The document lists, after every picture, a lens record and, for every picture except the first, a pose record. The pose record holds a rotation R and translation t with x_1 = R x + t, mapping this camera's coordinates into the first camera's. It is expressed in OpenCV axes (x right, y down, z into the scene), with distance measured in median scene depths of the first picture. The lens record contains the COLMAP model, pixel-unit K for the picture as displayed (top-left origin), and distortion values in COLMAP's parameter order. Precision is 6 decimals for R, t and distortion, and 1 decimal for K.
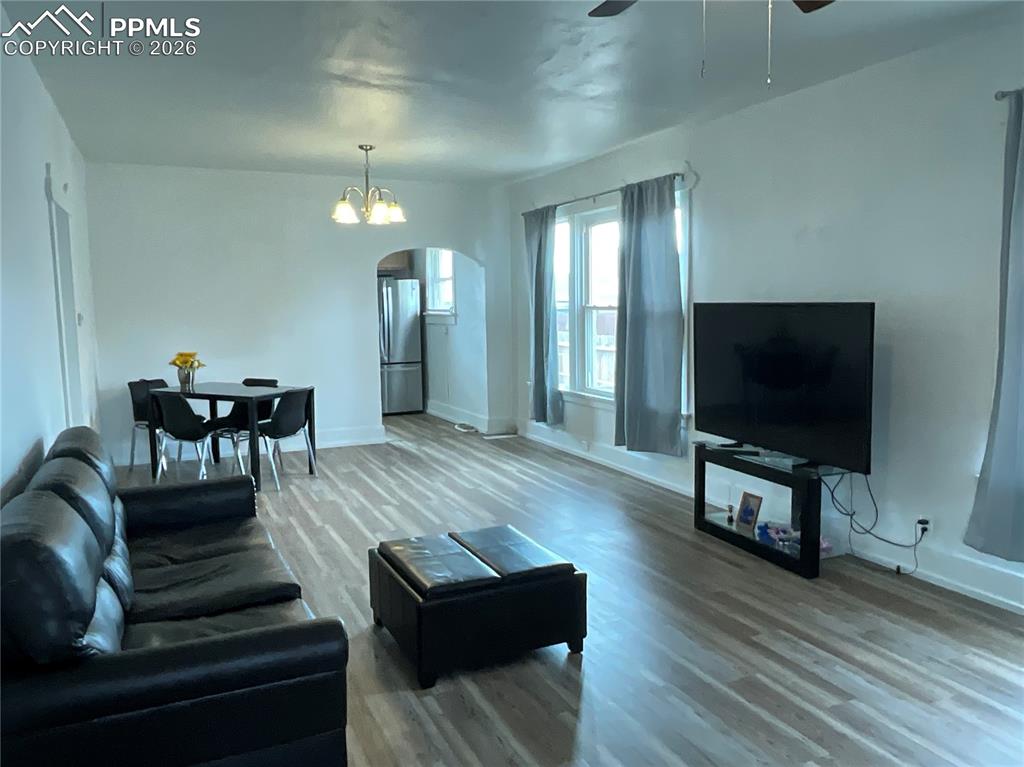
lens RADIAL K [[767.2, 0, 514.8], [0, 767.2, 382.9], [0, 0, 1]] dist [-0.007170, -0.002687]
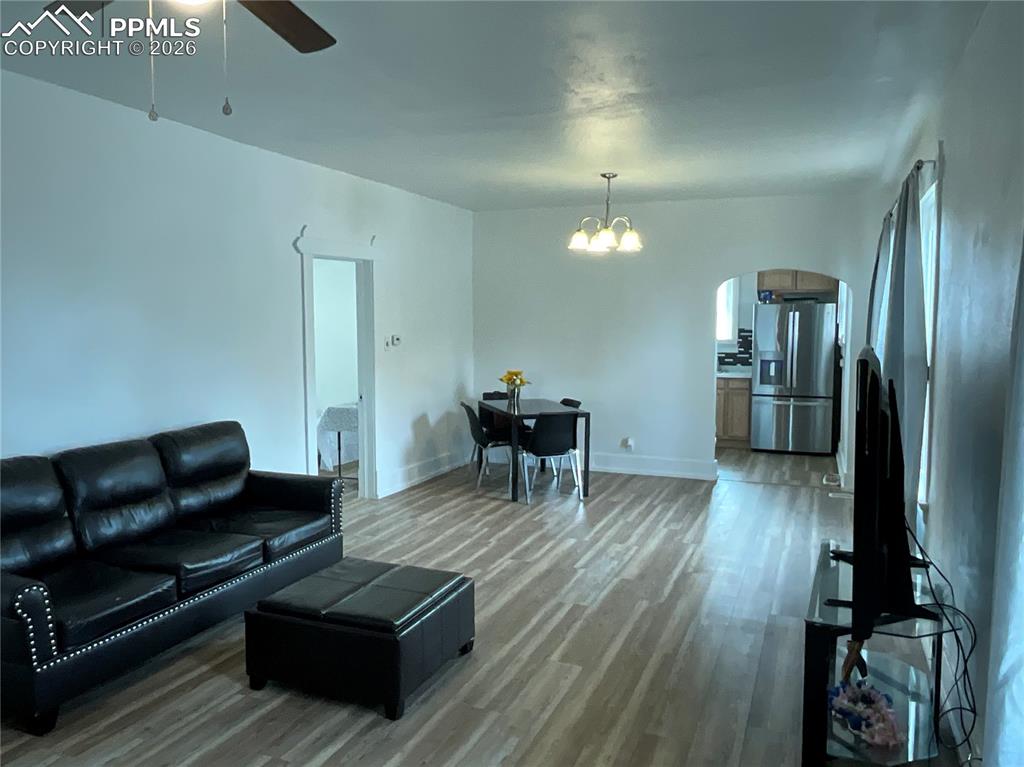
lens RADIAL K [[767.2, 0, 514.1], [0, 767.2, 382.2], [0, 0, 1]] dist [-0.007170, -0.002687]
pose [[0.683519, 0.071296, -0.726443, 0.524289], [-0.087596, 0.996038, 0.015335, -0.052646], [0.724658, 0.053151, 0.687056, 0.282589]]
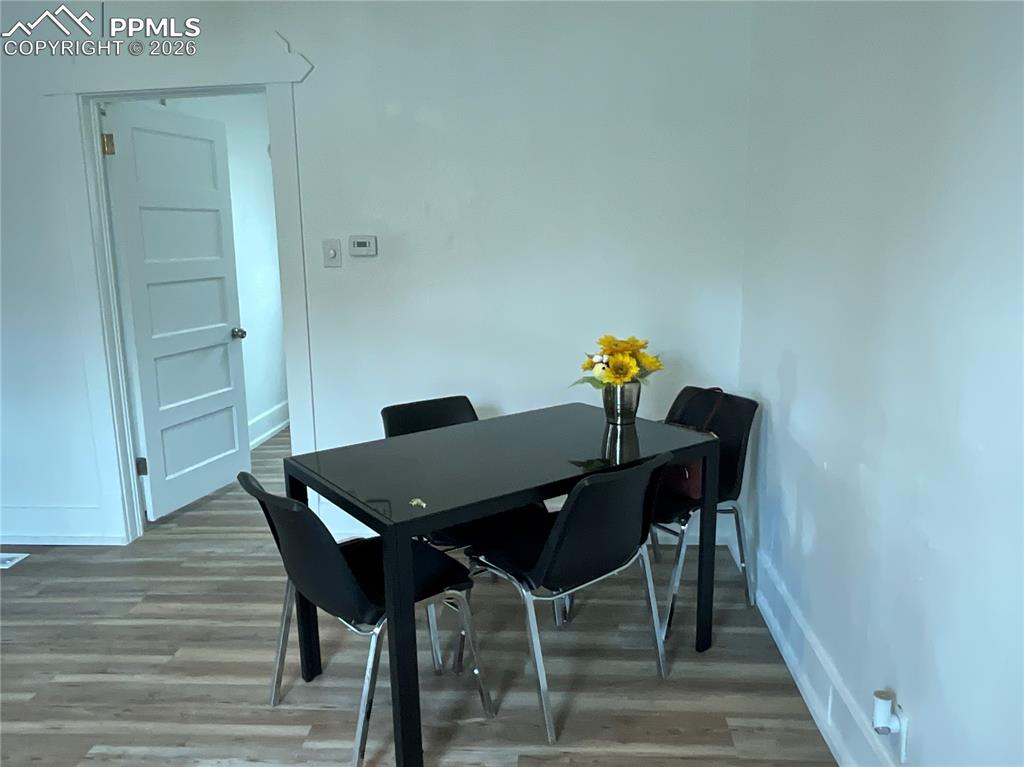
lens RADIAL K [[767.2, 0, 508.0], [0, 767.2, 382.0], [0, 0, 1]] dist [-0.007170, -0.002687]
pose [[-0.467234, 0.198004, -0.861677, -0.066295], [-0.070558, 0.963141, 0.259578, -0.157080], [0.881314, 0.182082, -0.436042, 1.475660]]
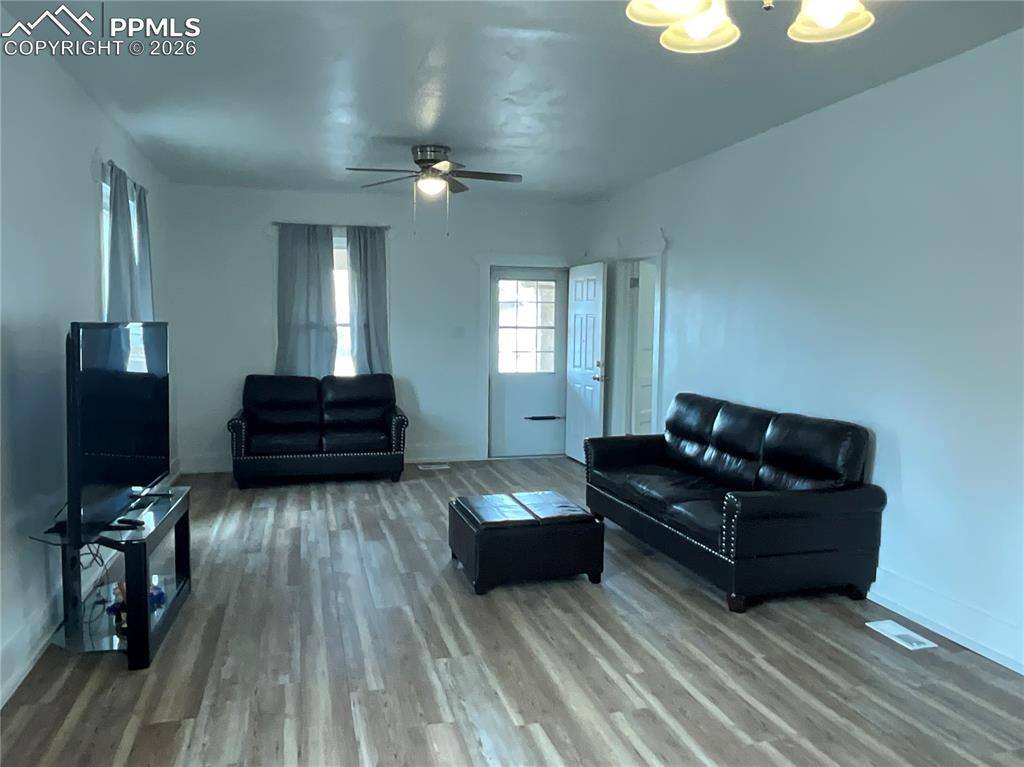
lens RADIAL K [[767.2, 0, 514.6], [0, 767.2, 381.9], [0, 0, 1]] dist [-0.007170, -0.002687]
pose [[-0.986811, -0.006169, 0.161758, -0.170419], [0.023615, 0.983097, 0.181558, -0.156561], [-0.160144, 0.182984, -0.969985, 1.491405]]
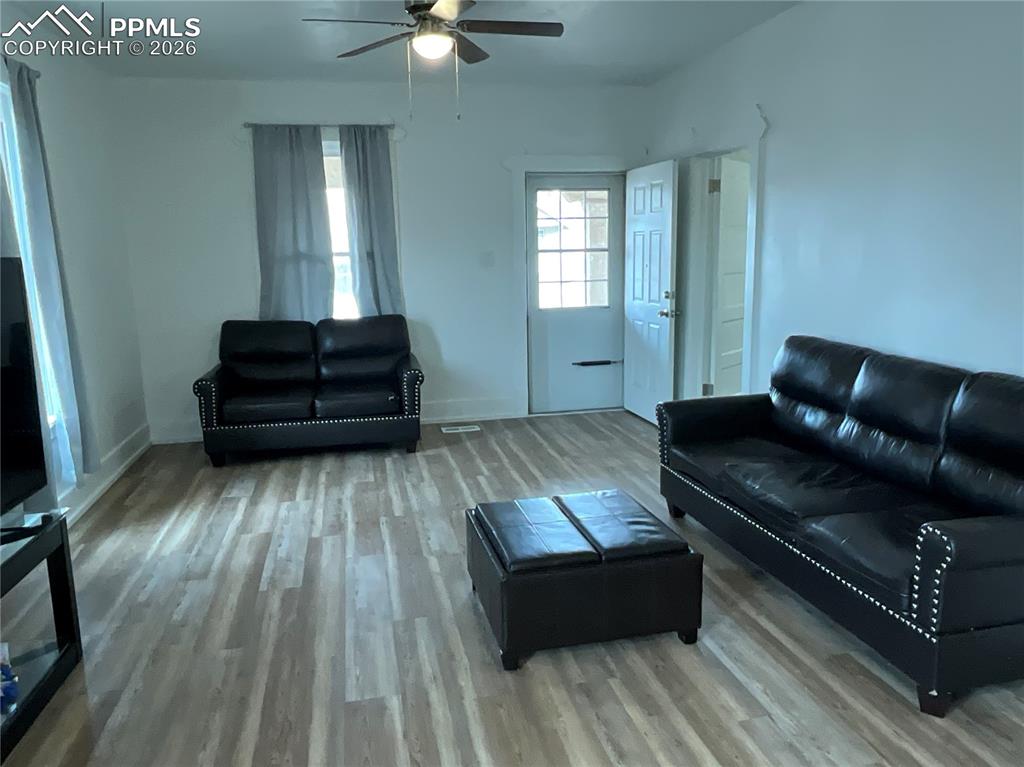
lens RADIAL K [[767.2, 0, 515.8], [0, 767.2, 384.7], [0, 0, 1]] dist [-0.007170, -0.002687]
pose [[-0.975764, -0.002258, 0.218813, -0.122007], [0.059520, 0.959509, 0.275319, -0.118766], [-0.210574, 0.281670, -0.936120, 1.185966]]
